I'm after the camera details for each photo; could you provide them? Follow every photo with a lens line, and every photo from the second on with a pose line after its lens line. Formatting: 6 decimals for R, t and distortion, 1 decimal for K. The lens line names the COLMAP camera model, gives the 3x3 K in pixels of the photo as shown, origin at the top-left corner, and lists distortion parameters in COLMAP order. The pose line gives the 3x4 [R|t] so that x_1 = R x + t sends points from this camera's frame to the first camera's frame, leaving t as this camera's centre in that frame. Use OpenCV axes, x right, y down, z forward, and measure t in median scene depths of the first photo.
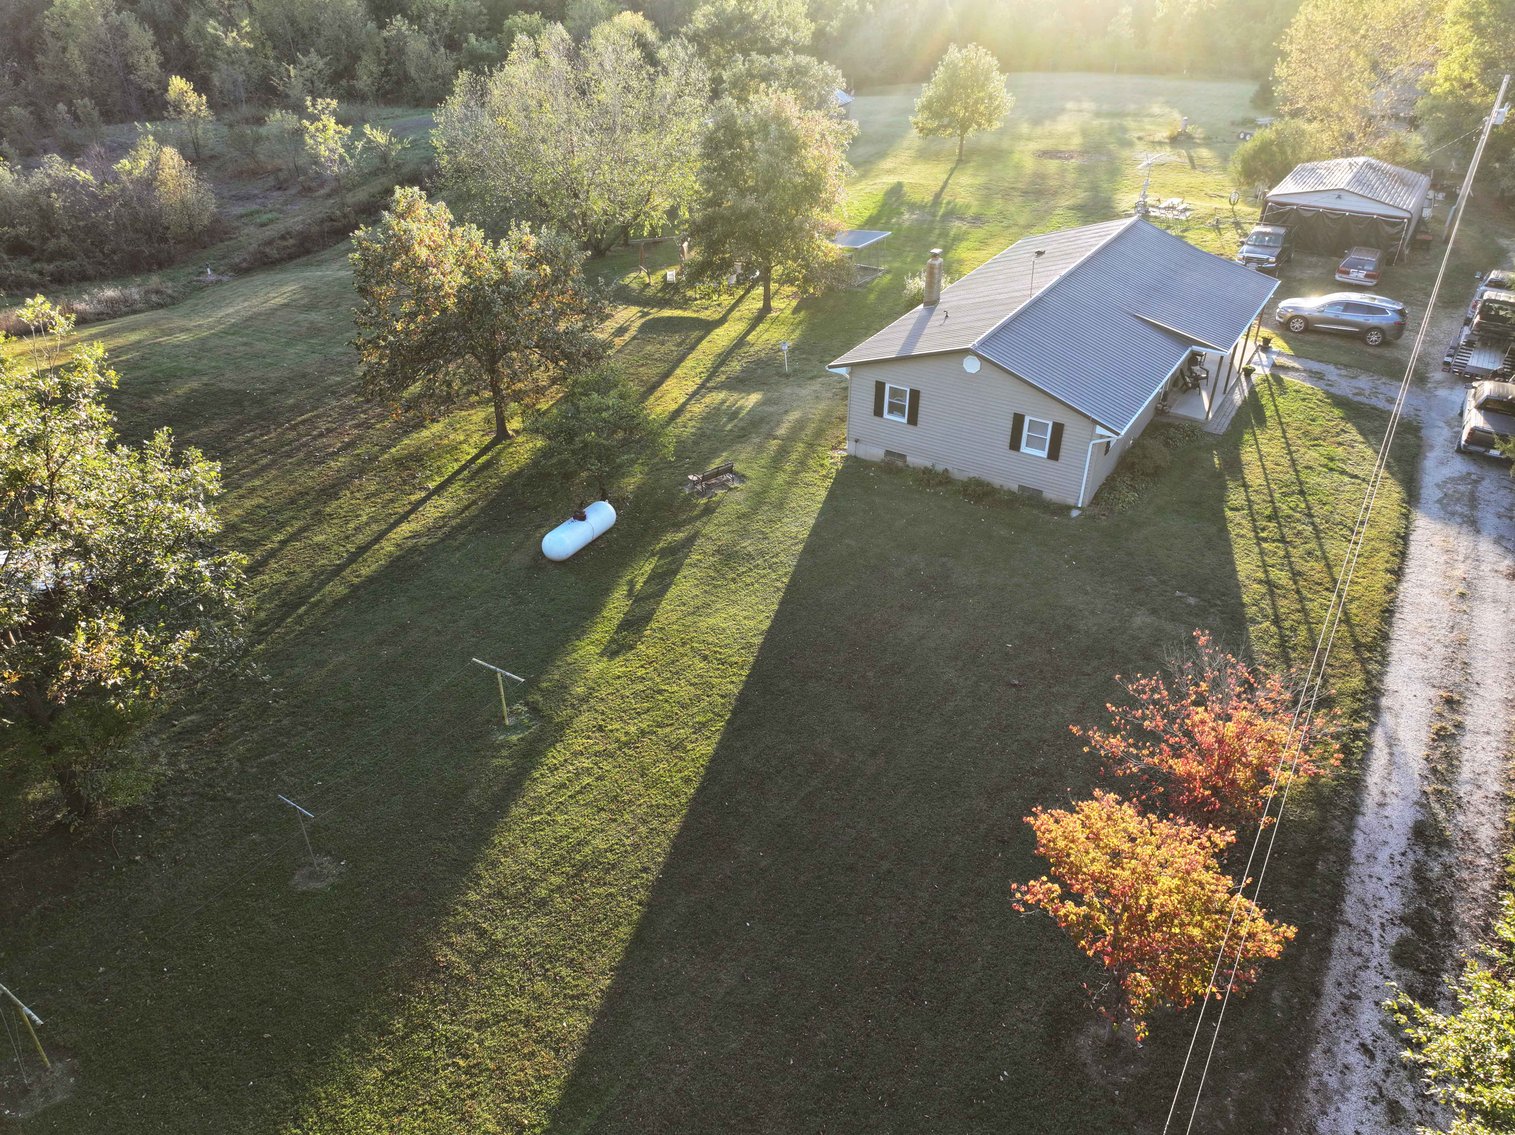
lens RADIAL K [[1063.6, 0, 760.4], [0, 1063.6, 569.2], [0, 0, 1]] dist [-0.007226, 0.027067]
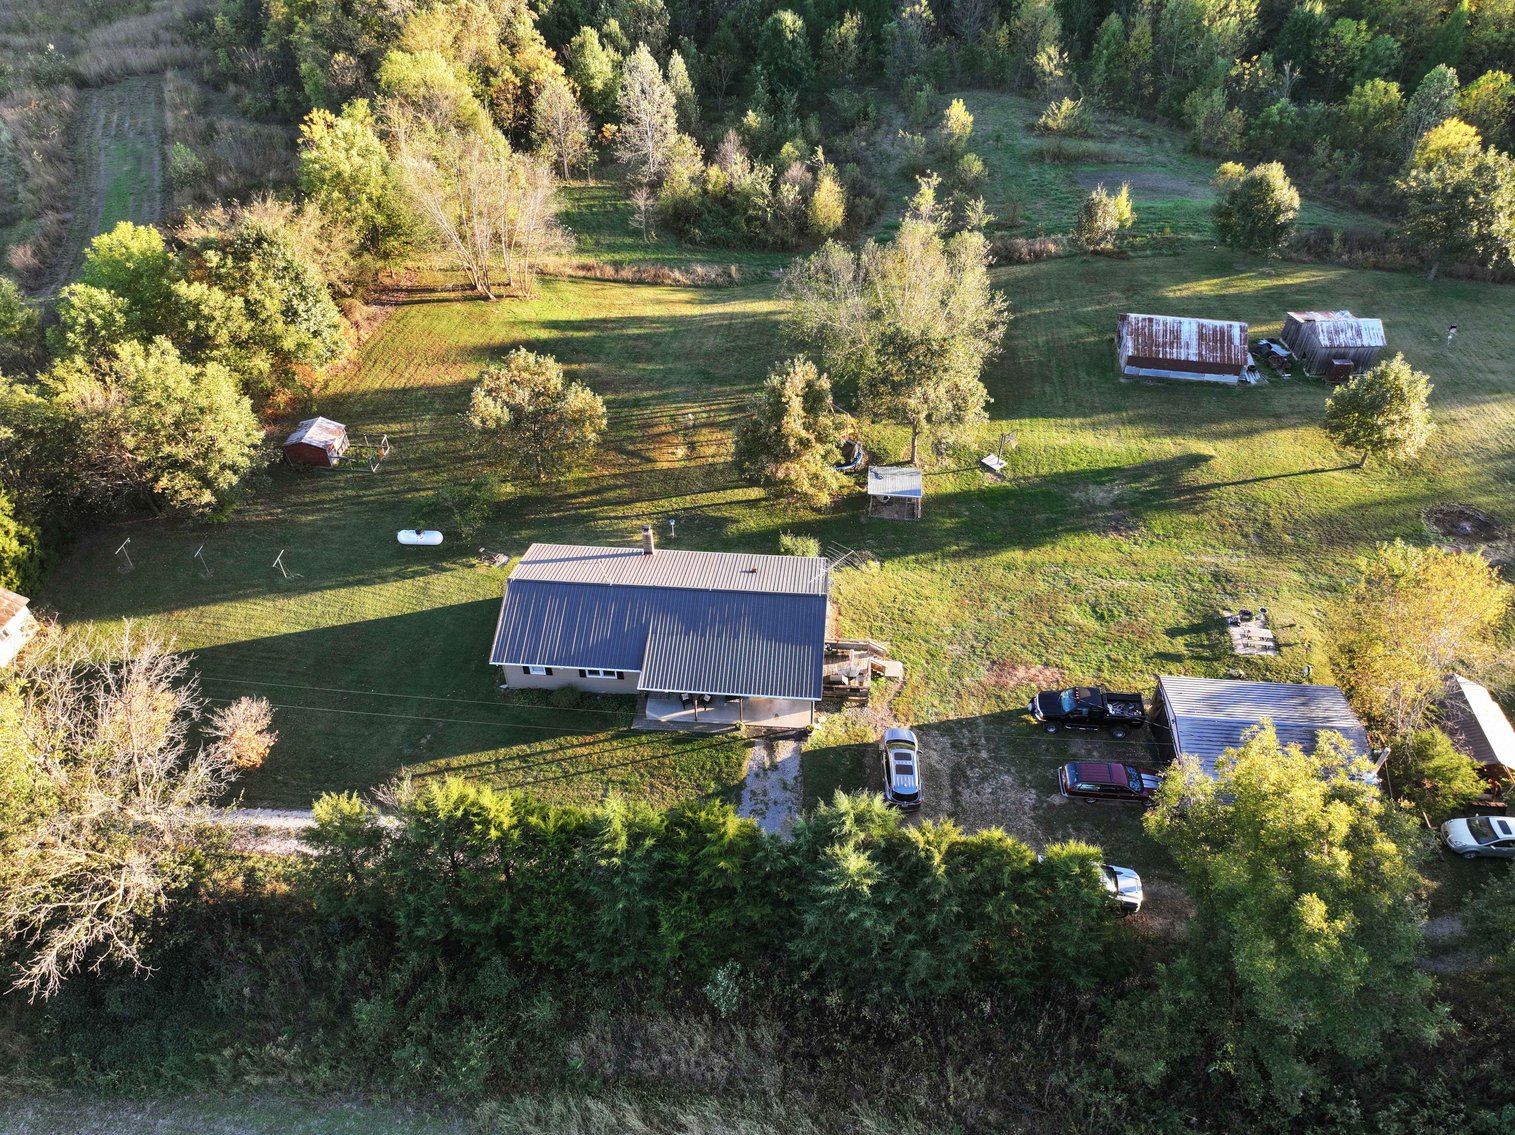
lens RADIAL K [[1063.6, 0, 761.0], [0, 1063.6, 559.8], [0, 0, 1]] dist [-0.007226, 0.027067]
pose [[0.462925, 0.587763, -0.663502, 1.507922], [-0.470218, 0.797370, 0.378280, -1.070380], [0.751396, 0.136875, 0.645500, 0.119673]]
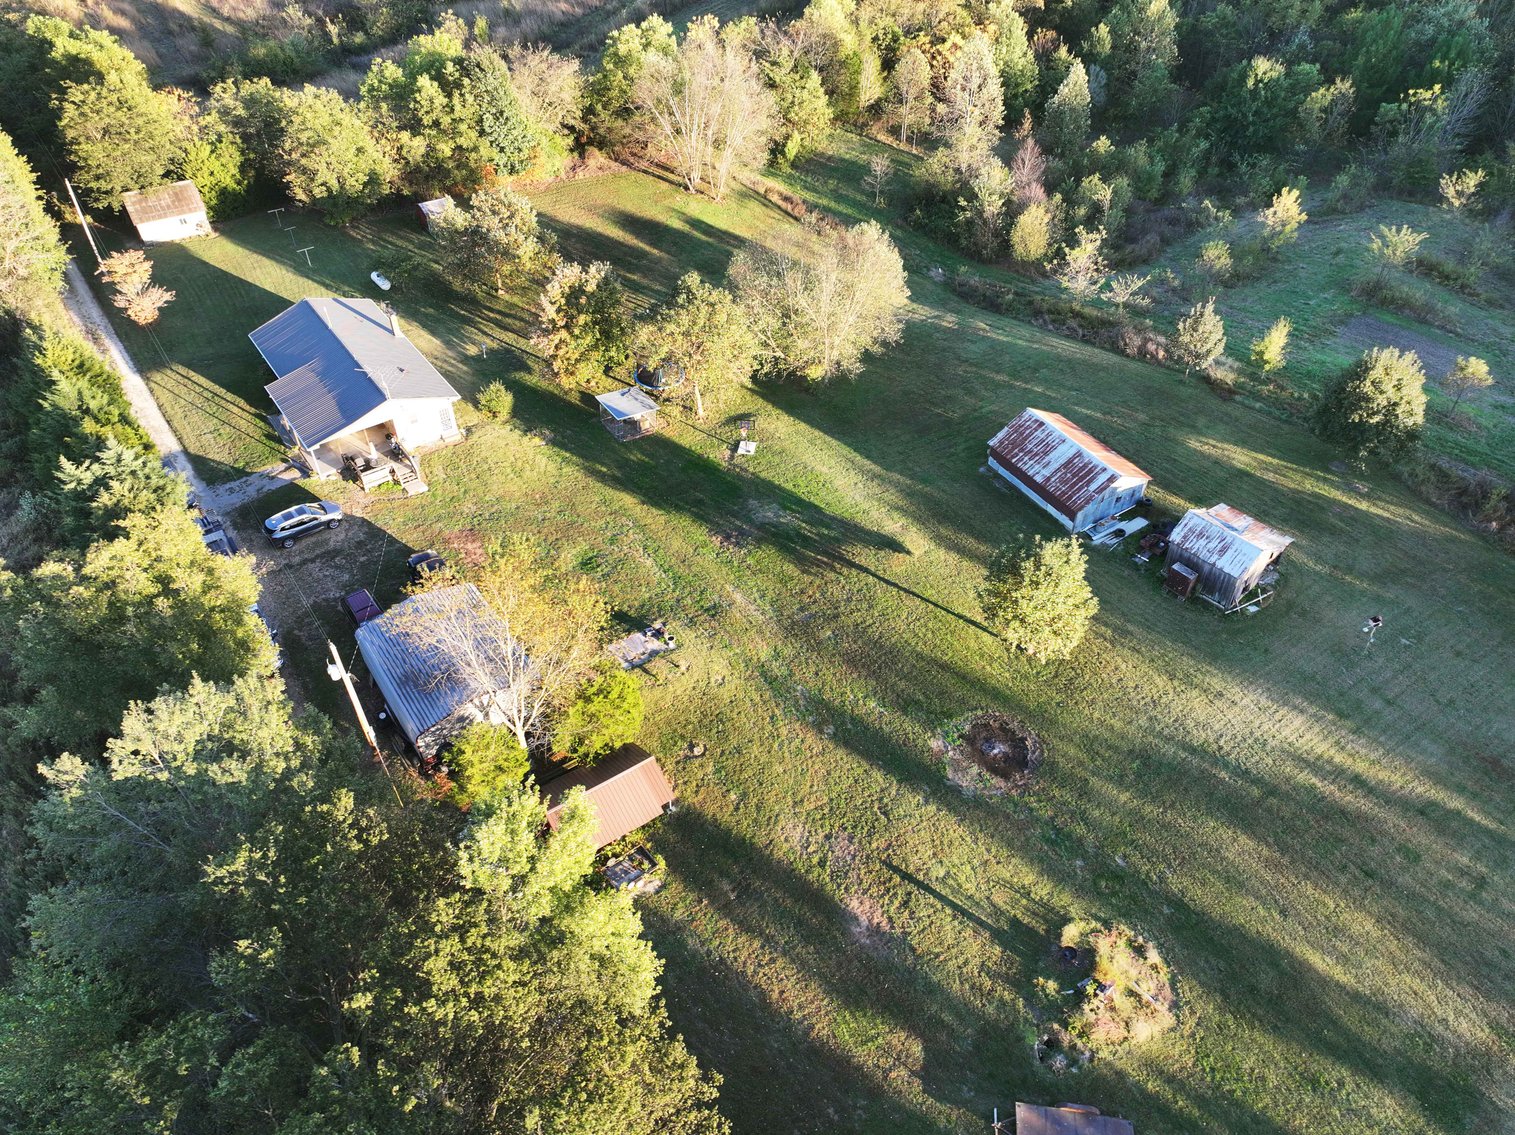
lens RADIAL K [[1063.6, 0, 763.2], [0, 1063.6, 562.4], [0, 0, 1]] dist [-0.007226, 0.027067]
pose [[-0.371529, 0.620356, -0.690742, 1.858306], [-0.499560, 0.493536, 0.711942, -2.163482], [0.782564, 0.609575, 0.126542, 1.822186]]
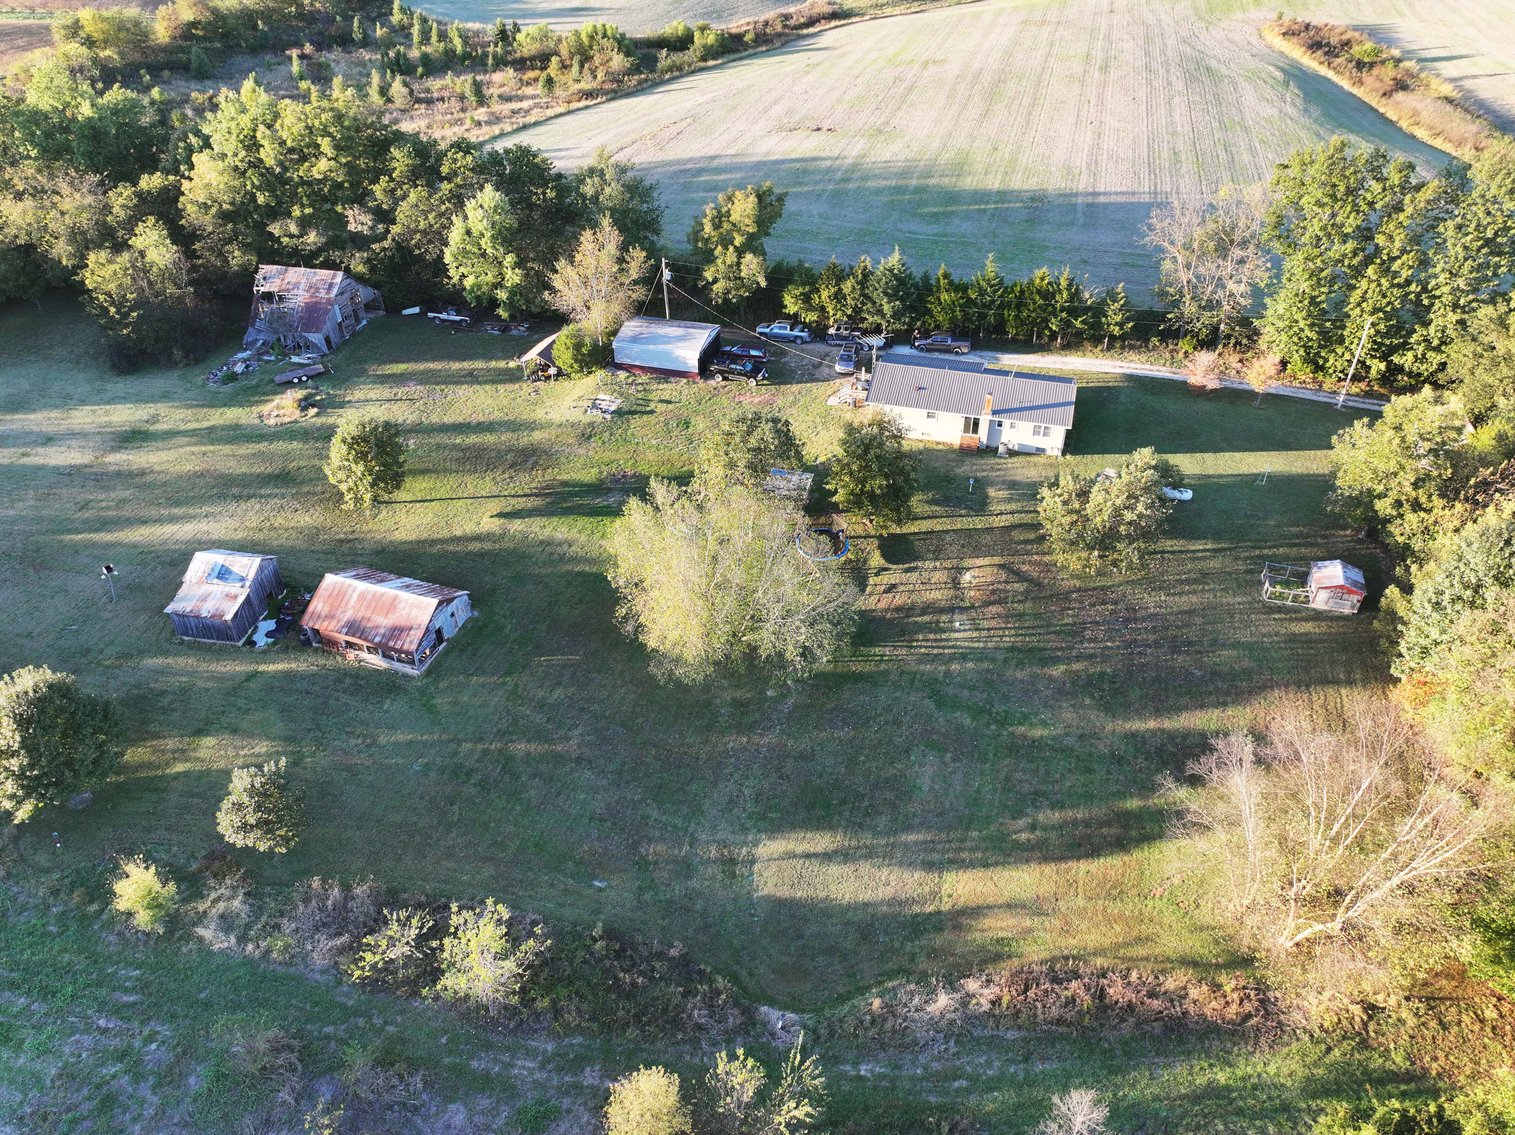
lens RADIAL K [[1063.6, 0, 767.4], [0, 1063.6, 572.0], [0, 0, 1]] dist [-0.007226, 0.027067]
pose [[-0.286135, -0.567238, 0.772249, -1.954178], [0.518983, 0.585746, 0.622541, -2.016202], [-0.805471, 0.578915, 0.126785, 1.504312]]
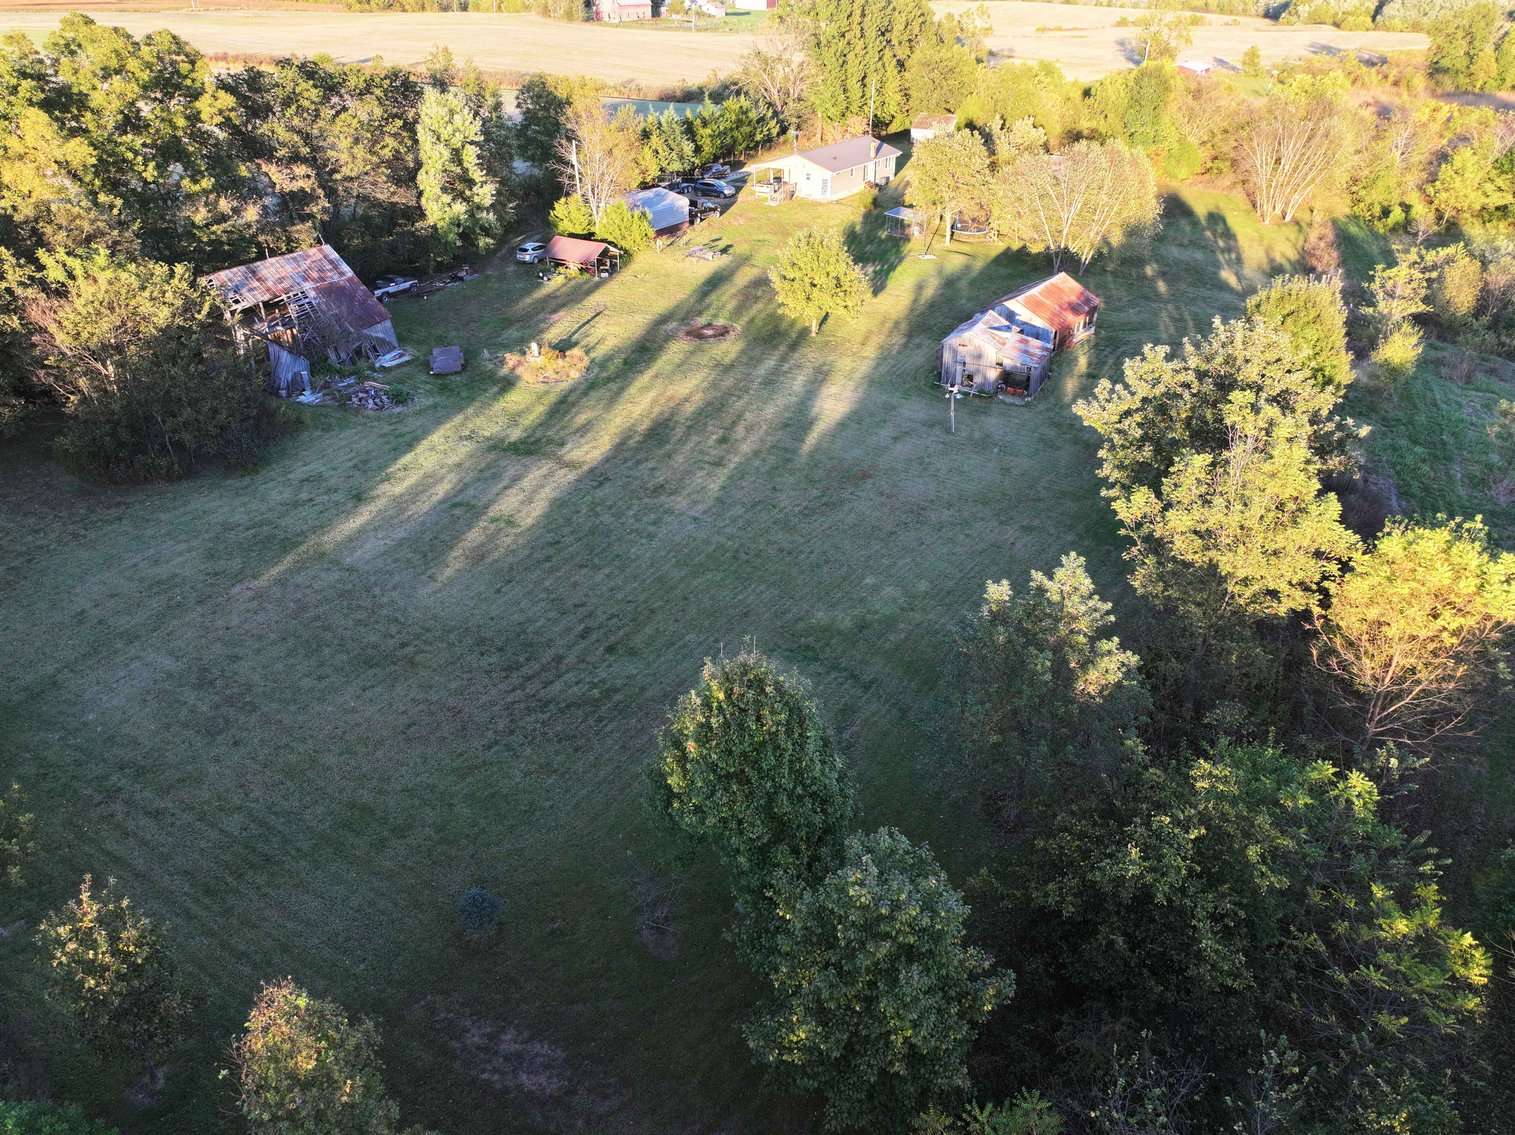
lens RADIAL K [[1063.6, 0, 765.8], [0, 1063.6, 559.6], [0, 0, 1]] dist [-0.007226, 0.027067]
pose [[-0.999862, 0.006636, -0.015230, 0.627740], [-0.010306, 0.471244, 0.881943, -2.900707], [0.013030, 0.881978, -0.471110, 4.147312]]
